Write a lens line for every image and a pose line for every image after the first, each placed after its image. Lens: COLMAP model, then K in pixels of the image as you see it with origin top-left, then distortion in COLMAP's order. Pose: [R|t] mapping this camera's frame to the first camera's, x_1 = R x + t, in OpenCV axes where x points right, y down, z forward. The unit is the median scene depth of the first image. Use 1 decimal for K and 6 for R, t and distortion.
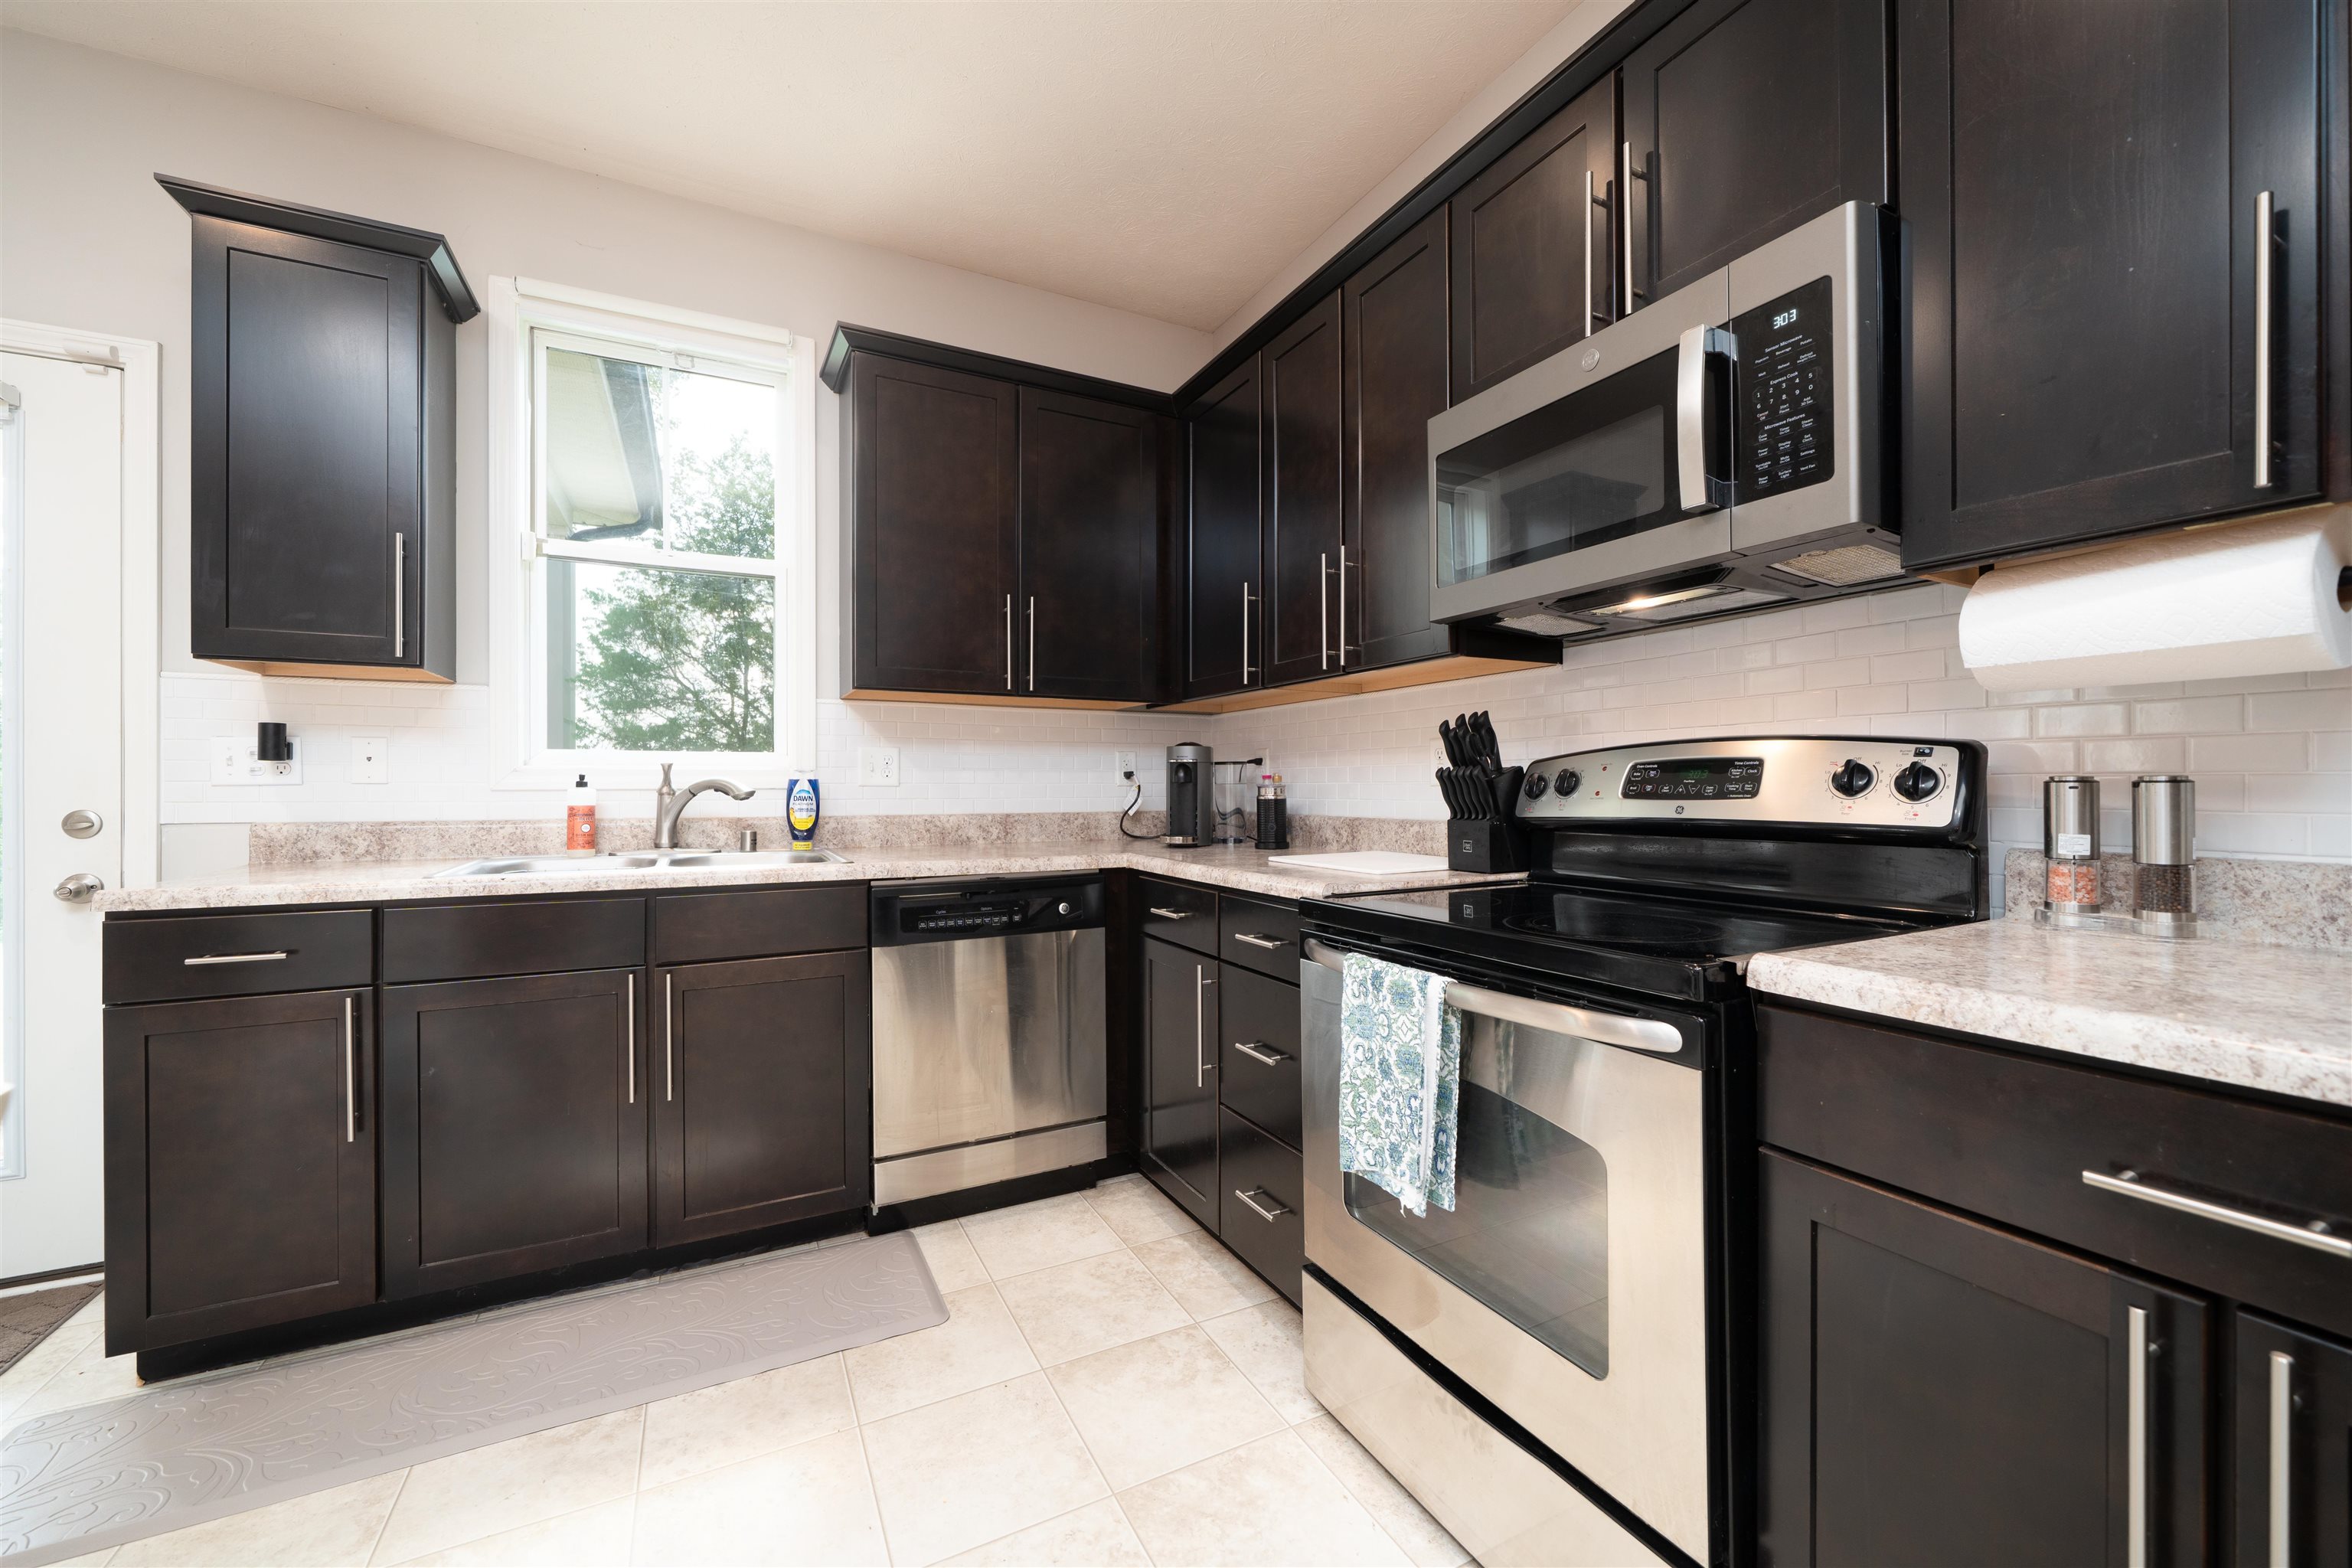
lens RADIAL K [[893.8, 0, 1215.4], [0, 893.8, 788.1], [0, 0, 1]] dist [-0.001409, -0.000832]
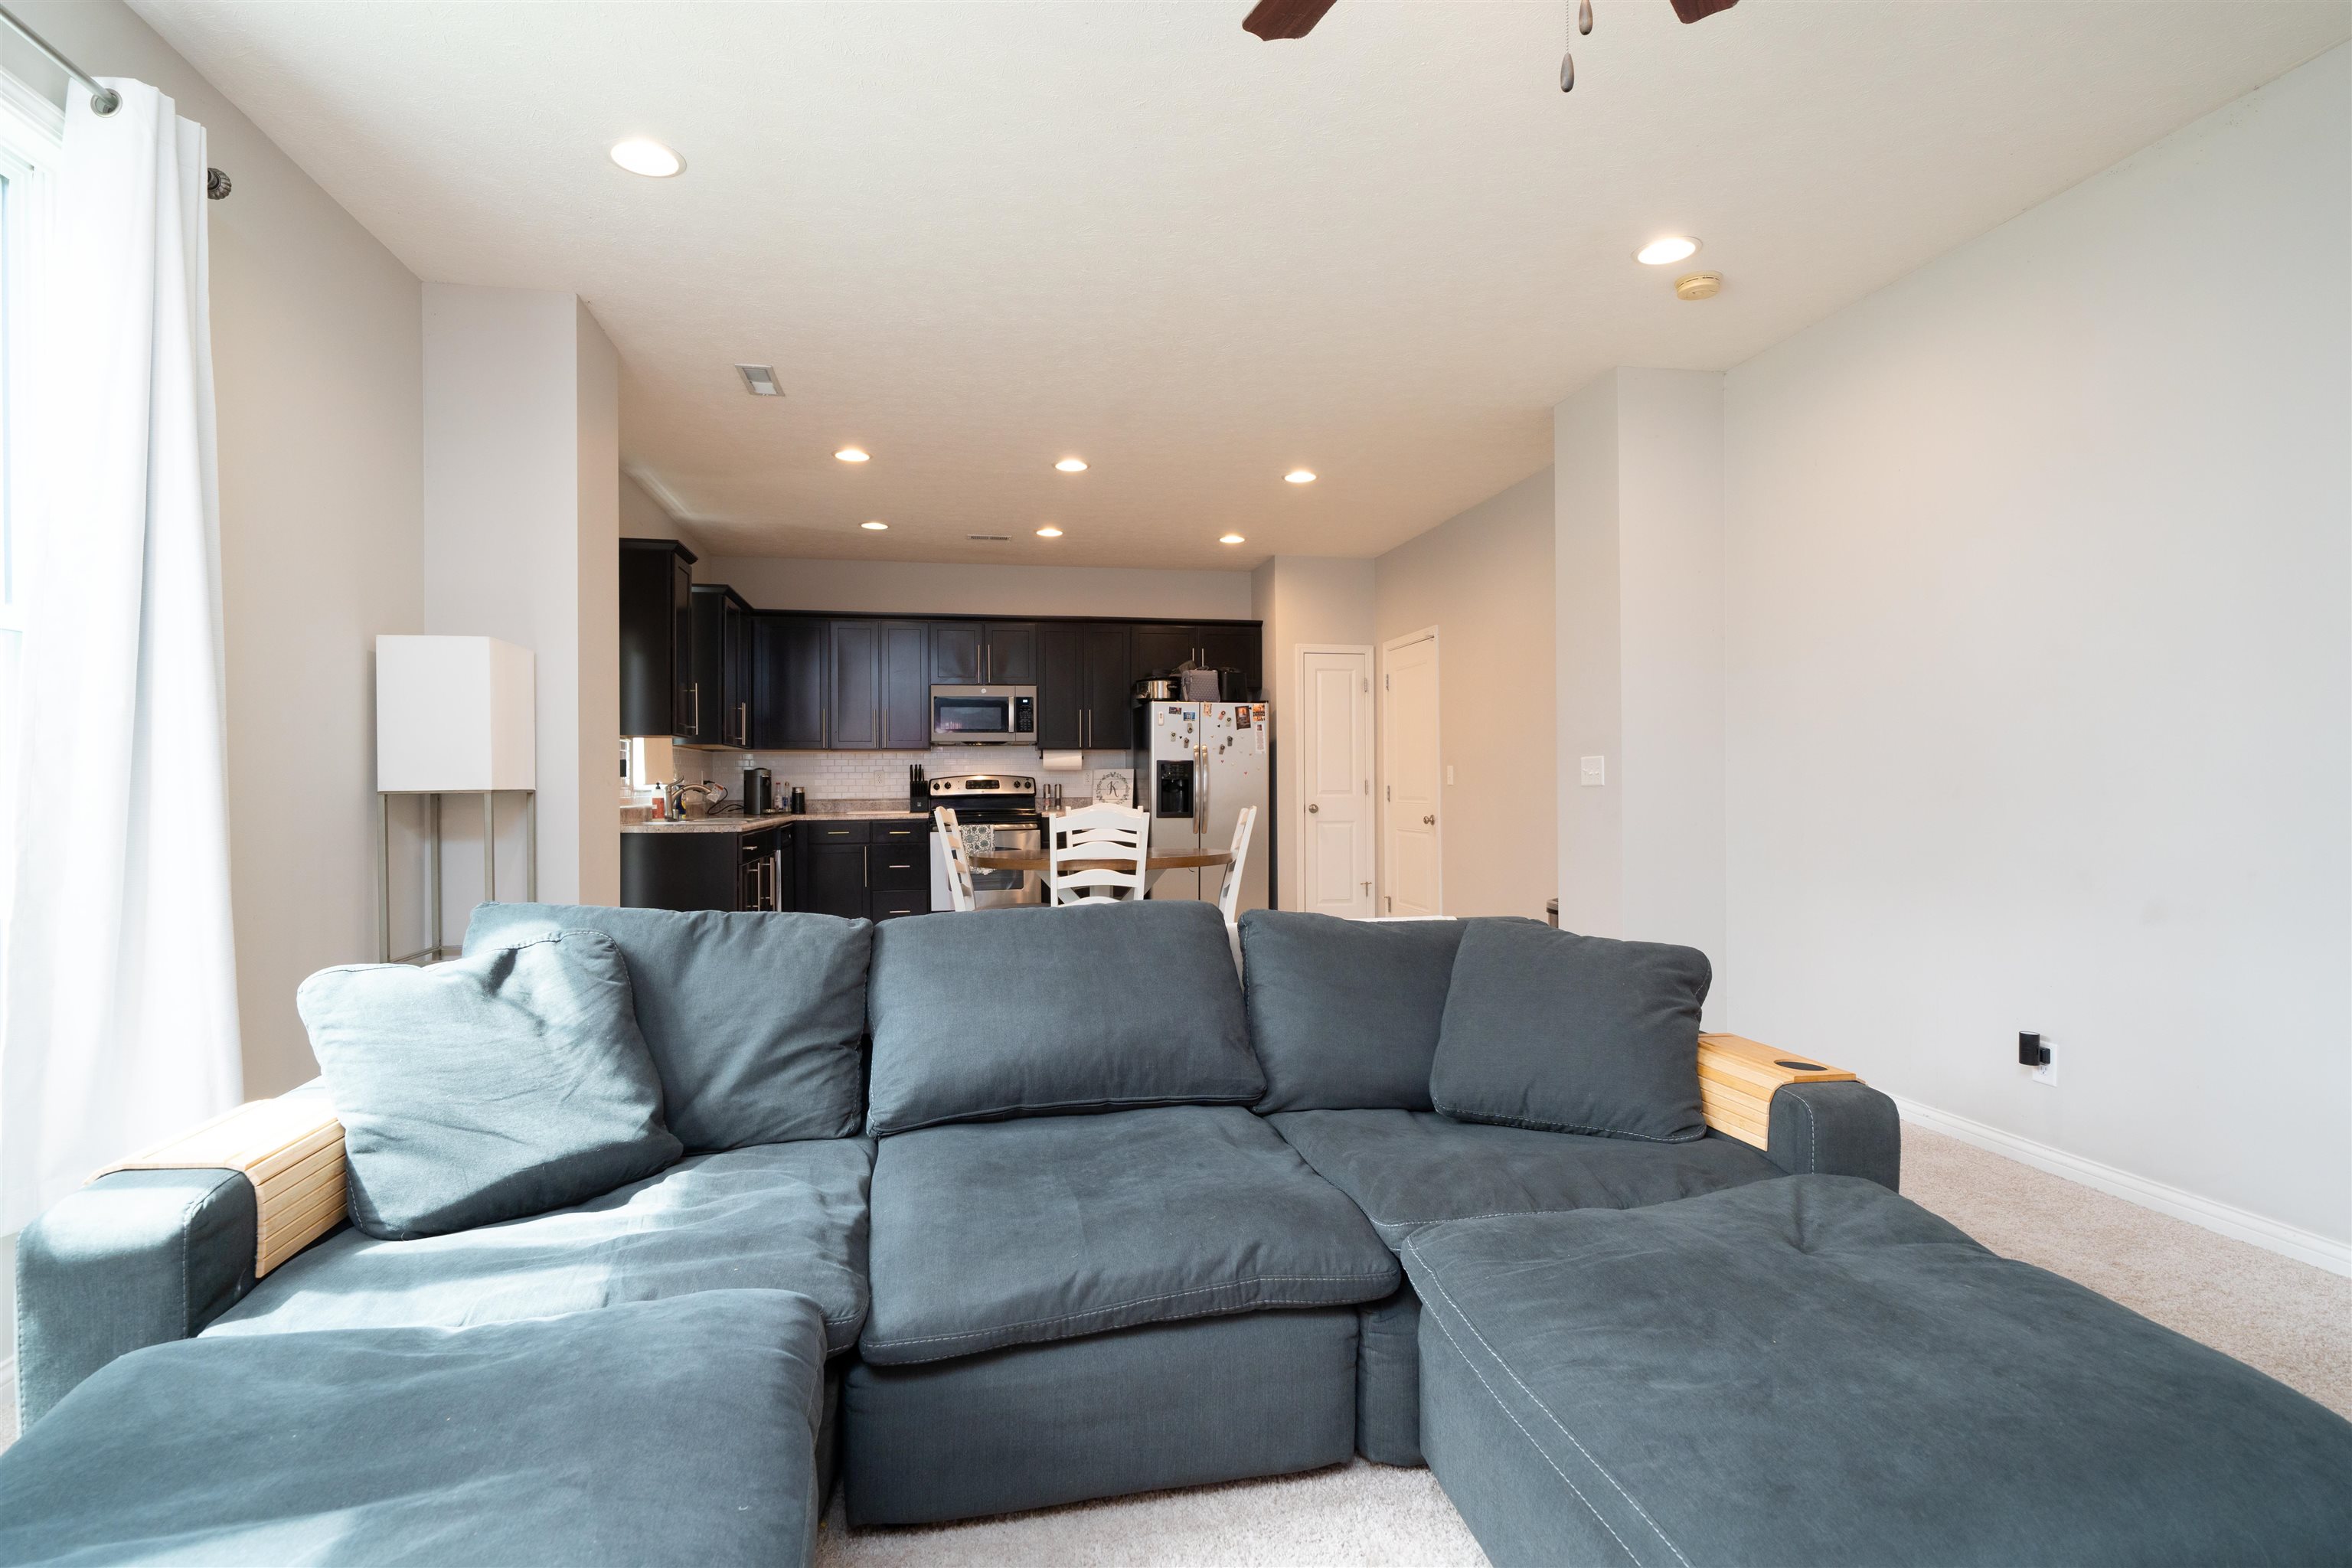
lens RADIAL K [[1152.1, 0, 1211.9], [0, 1152.1, 774.6], [0, 0, 1]] dist [-0.001749, 0.000082]
pose [[0.239635, 0.005793, 0.970846, -4.033396], [0.006539, 0.999950, -0.007581, -0.007818], [-0.970841, 0.008165, 0.239586, -1.227809]]
